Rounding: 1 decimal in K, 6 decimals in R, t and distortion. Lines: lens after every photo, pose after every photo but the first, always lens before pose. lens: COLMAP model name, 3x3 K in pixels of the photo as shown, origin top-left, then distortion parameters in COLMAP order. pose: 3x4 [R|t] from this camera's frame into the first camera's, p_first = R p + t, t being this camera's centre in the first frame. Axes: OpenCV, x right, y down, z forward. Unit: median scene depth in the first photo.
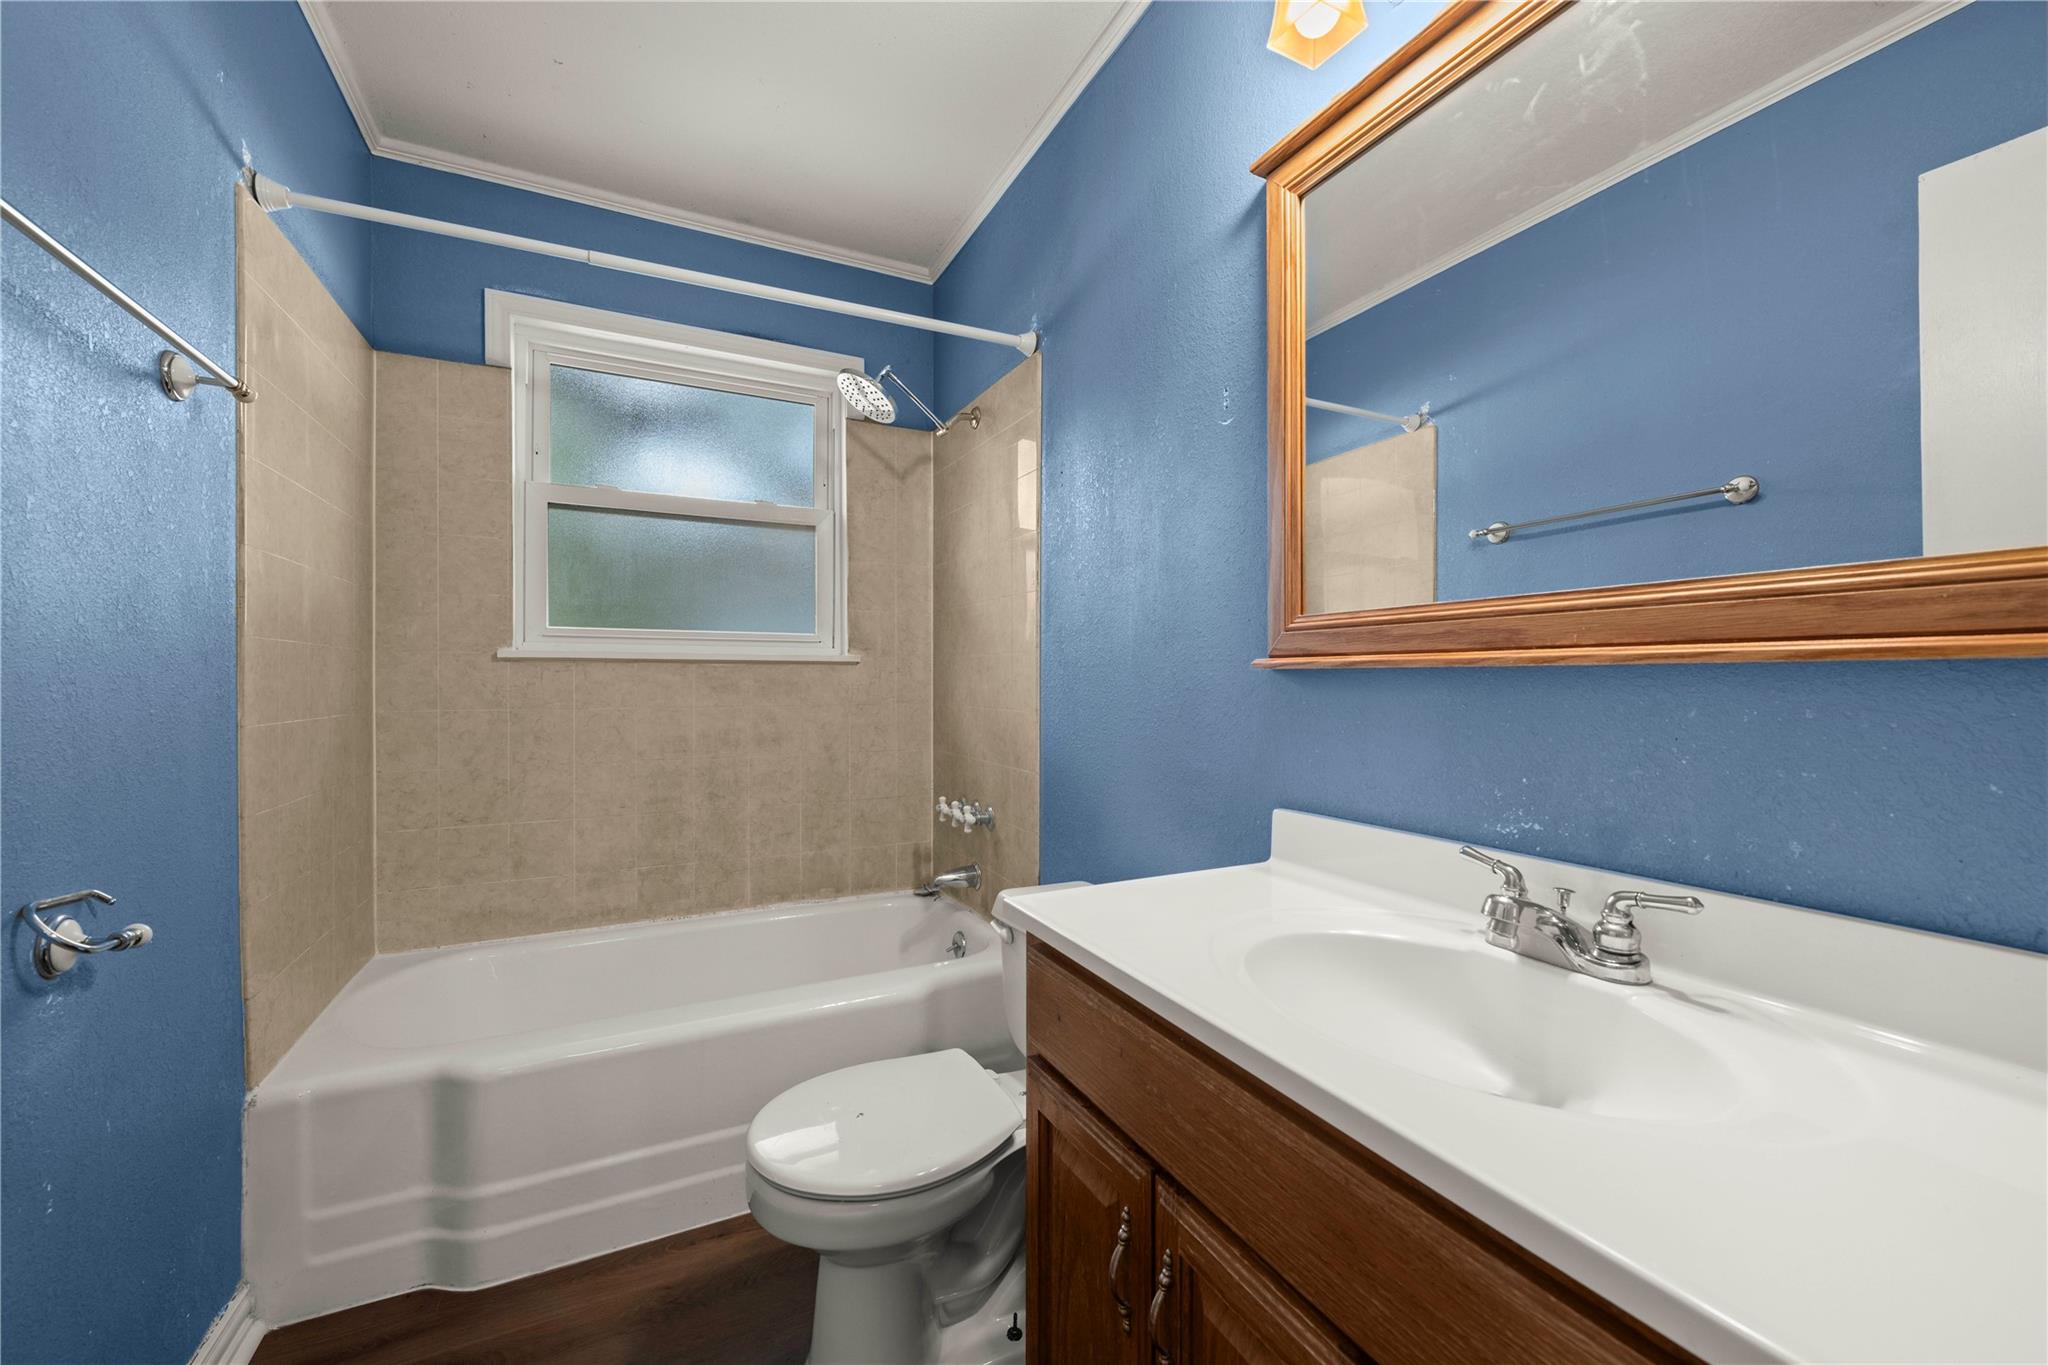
lens RADIAL K [[812.6, 0, 1035.8], [0, 812.6, 683.8], [0, 0, 1]] dist [0.003978, -0.001788]
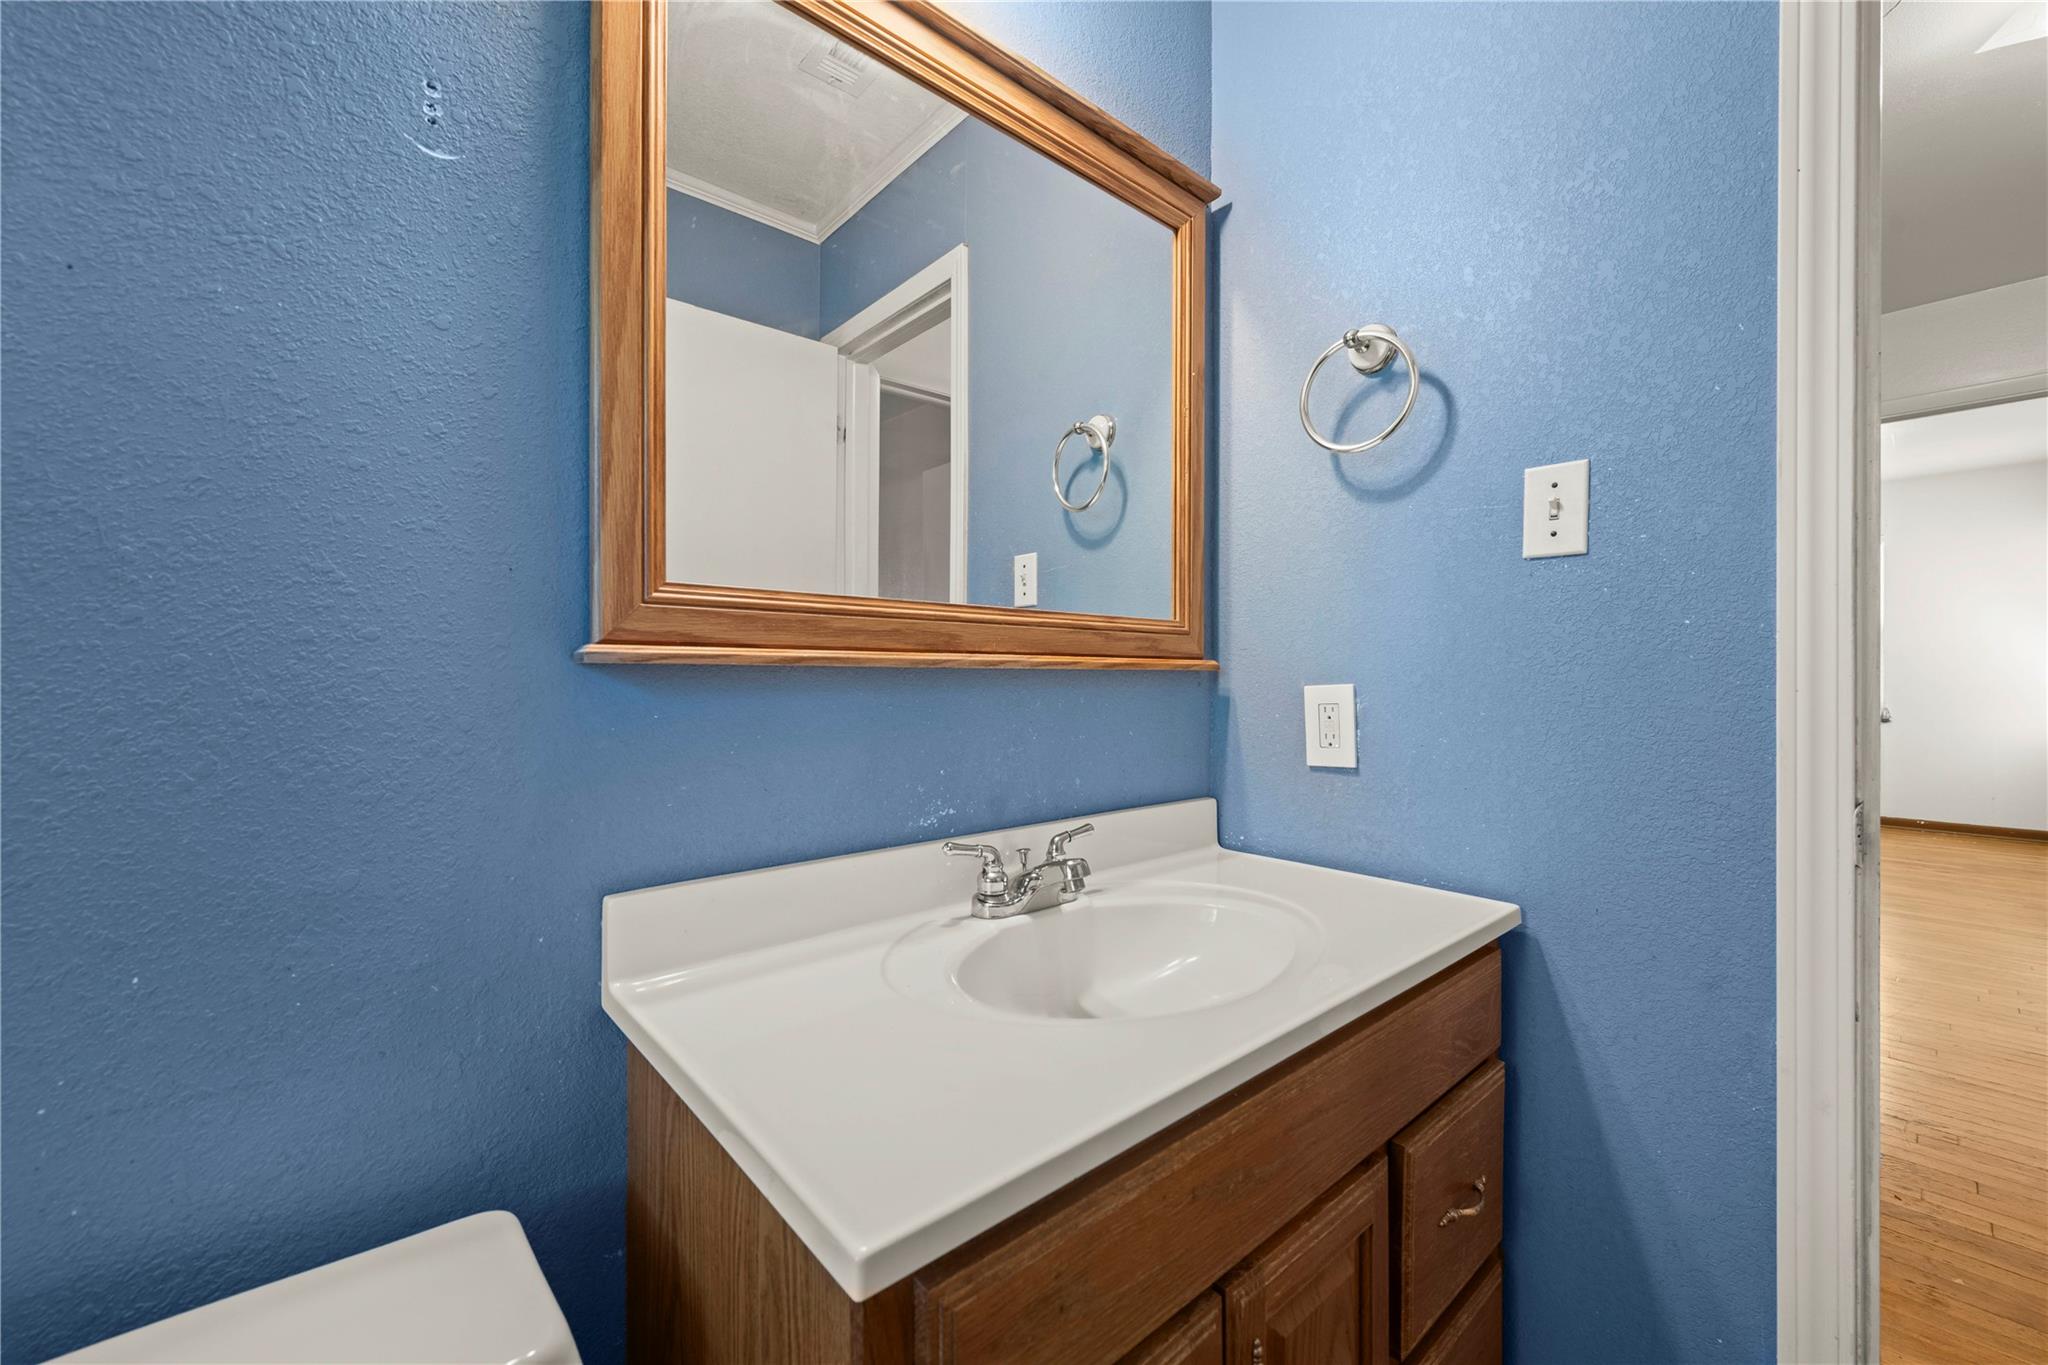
lens RADIAL K [[812.6, 0, 1035.4], [0, 812.6, 676.8], [0, 0, 1]] dist [0.003978, -0.001788]
pose [[-0.266547, 0.001451, 0.963821, -0.498227], [0.004341, 0.999991, -0.000305, -0.008927], [-0.963812, 0.004103, -0.266551, 1.184476]]
